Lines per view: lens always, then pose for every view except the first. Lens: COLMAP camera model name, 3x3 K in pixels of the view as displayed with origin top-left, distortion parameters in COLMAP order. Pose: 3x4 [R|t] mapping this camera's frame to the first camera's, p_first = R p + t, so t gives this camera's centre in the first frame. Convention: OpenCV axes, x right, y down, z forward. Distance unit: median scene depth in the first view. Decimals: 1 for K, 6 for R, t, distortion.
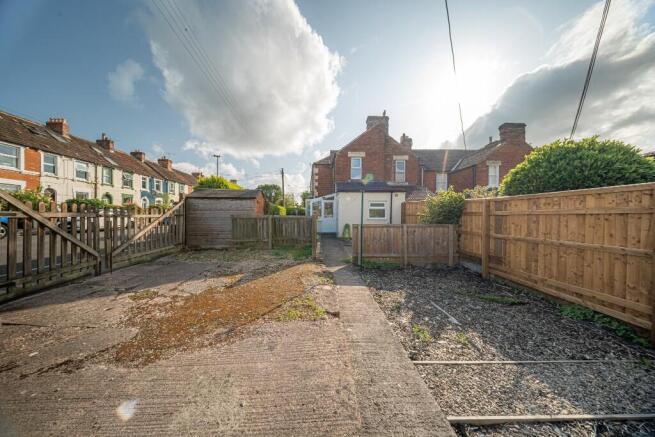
lens RADIAL K [[187.8, 0, 327.5], [0, 187.8, 218.5], [0, 0, 1]] dist [0.000035, 0.000001]
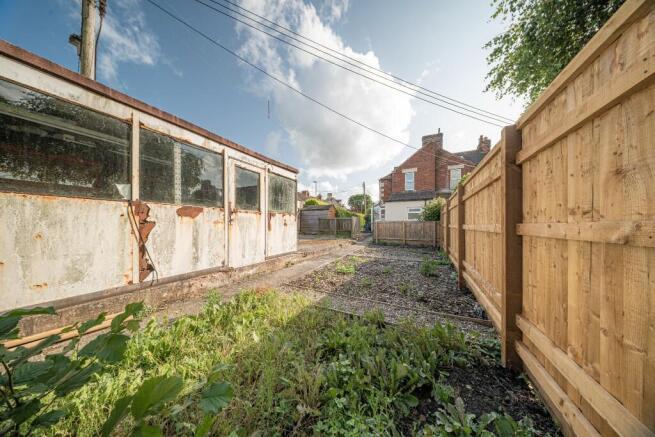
lens RADIAL K [[191.7, 0, 327.5], [0, 191.7, 218.5], [0, 0, 1]] dist [0.000260, 0.000007]
pose [[0.882605, -0.016333, -0.469832, 0.267223], [-0.002640, 0.999208, -0.039695, 0.033842], [0.470108, 0.036275, 0.881863, -0.384786]]
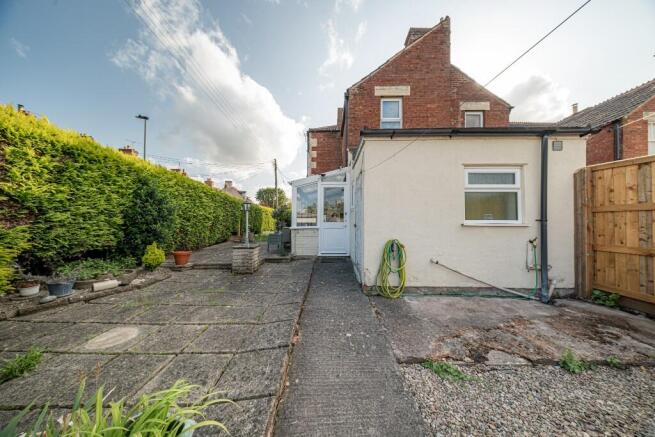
lens RADIAL K [[191.7, 0, 327.5], [0, 191.7, 218.5], [0, 0, 1]] dist [0.000260, 0.000007]
pose [[0.999147, 0.001173, -0.041268, 0.009000], [-0.002477, 0.999499, -0.031562, 0.002289], [0.041210, 0.031637, 0.998649, 0.508751]]
